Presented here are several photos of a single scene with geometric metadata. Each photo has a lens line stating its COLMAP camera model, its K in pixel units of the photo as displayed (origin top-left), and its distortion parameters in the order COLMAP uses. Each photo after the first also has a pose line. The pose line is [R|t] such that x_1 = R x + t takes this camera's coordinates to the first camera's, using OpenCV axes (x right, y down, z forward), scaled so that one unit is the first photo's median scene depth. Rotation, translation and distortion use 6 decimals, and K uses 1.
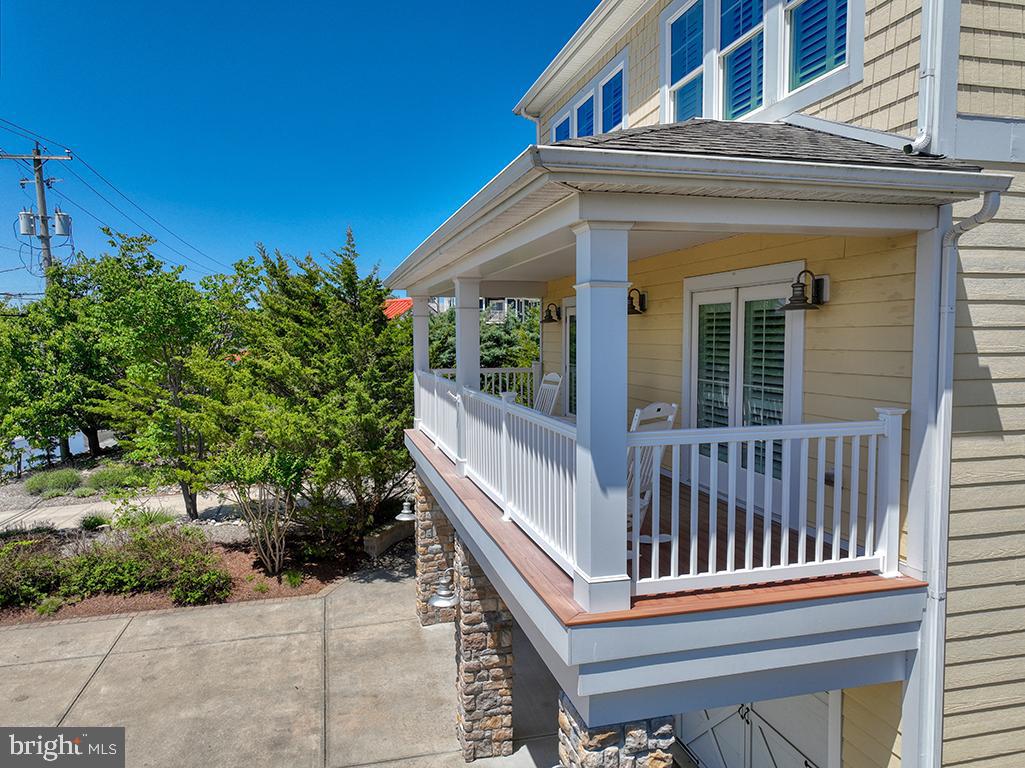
lens RADIAL K [[718.4, 0, 513.9], [0, 718.4, 386.3], [0, 0, 1]] dist [-0.009940, 0.027357]
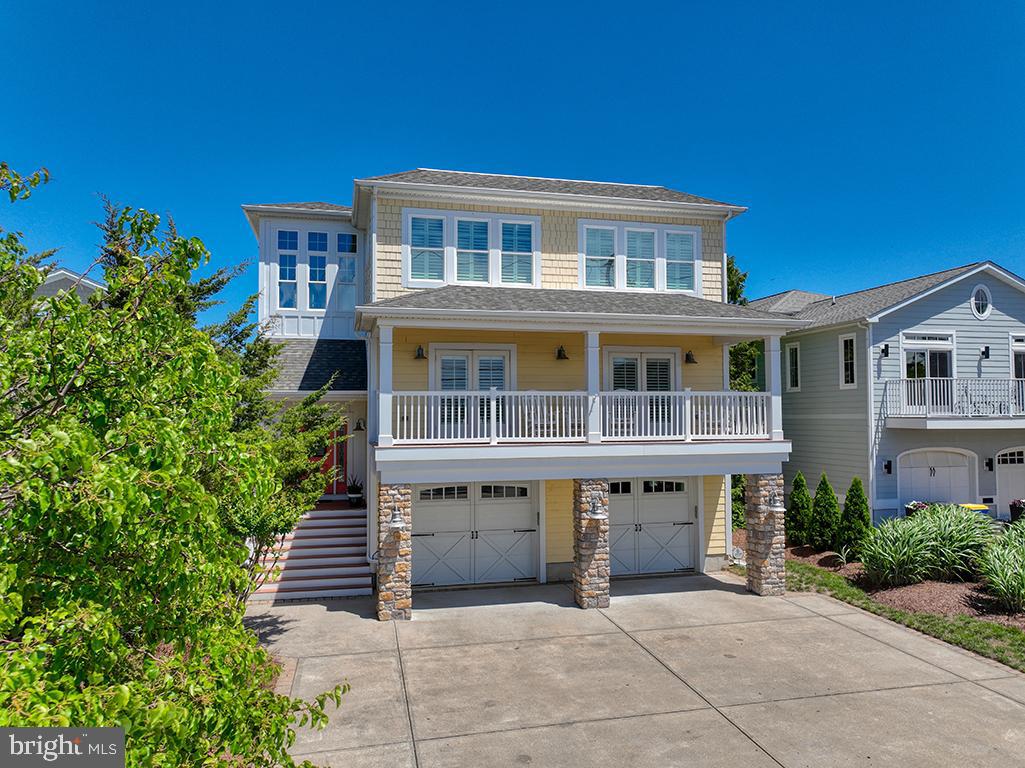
lens RADIAL K [[718.4, 0, 513.9], [0, 718.4, 386.3], [0, 0, 1]] dist [-0.009940, 0.027357]
pose [[0.021851, 0.042322, 0.998865, -1.439565], [0.074552, 0.996253, -0.043842, 0.038094], [-0.996978, 0.075425, 0.018614, 0.908527]]
